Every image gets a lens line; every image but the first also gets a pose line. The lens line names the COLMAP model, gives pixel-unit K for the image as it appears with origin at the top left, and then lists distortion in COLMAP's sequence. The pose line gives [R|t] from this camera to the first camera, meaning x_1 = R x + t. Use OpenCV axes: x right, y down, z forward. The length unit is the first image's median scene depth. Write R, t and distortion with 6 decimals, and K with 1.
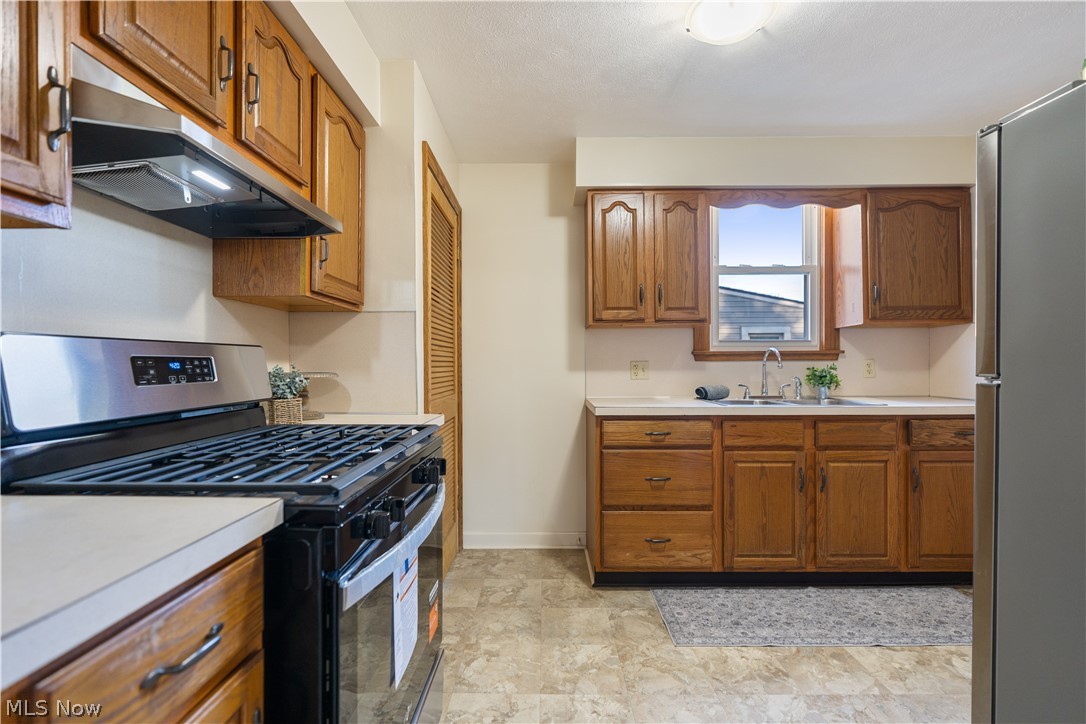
lens RADIAL K [[492.2, 0, 545.2], [0, 492.2, 363.7], [0, 0, 1]] dist [-0.010339, 0.000711]
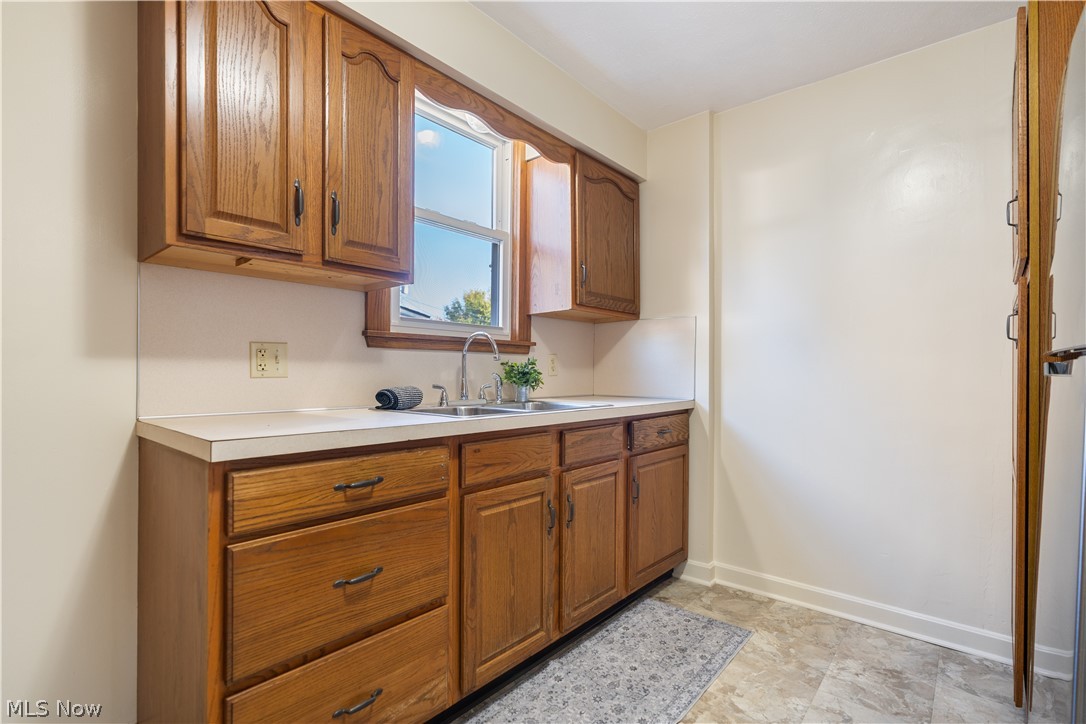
lens RADIAL K [[492.2, 0, 534.8], [0, 492.2, 375.7], [0, 0, 1]] dist [-0.010339, 0.000711]
pose [[0.642221, 0.005109, 0.766503, -0.030772], [-0.008934, 0.999960, 0.000820, 0.033698], [-0.766468, -0.007374, 0.642241, 0.553973]]
